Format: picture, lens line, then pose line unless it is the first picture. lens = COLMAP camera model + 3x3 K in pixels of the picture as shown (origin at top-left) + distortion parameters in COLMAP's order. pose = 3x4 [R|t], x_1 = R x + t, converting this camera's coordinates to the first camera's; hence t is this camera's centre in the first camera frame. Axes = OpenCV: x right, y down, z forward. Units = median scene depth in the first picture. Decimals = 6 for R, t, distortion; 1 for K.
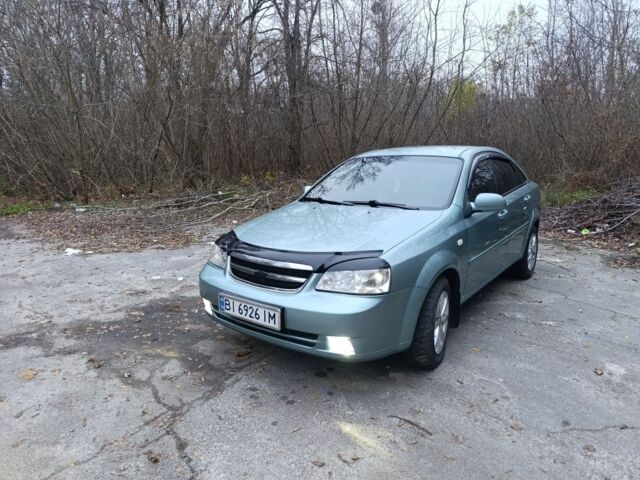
lens RADIAL K [[448.3, 0, 327.1], [0, 448.3, 257.4], [0, 0, 1]] dist [0.035550, -0.030480]
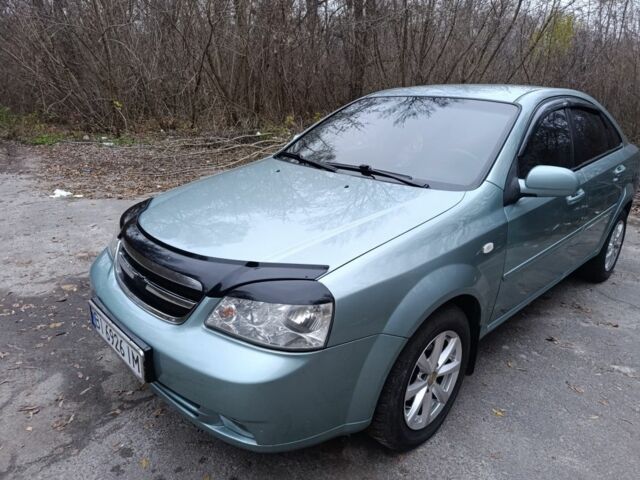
lens RADIAL K [[448.3, 0, 327.1], [0, 448.3, 257.4], [0, 0, 1]] dist [0.035550, -0.030480]
pose [[0.987426, 0.090962, -0.129290, 0.129942], [-0.074636, 0.989225, 0.125949, -0.065236], [0.139354, -0.114715, 0.983576, 0.300284]]
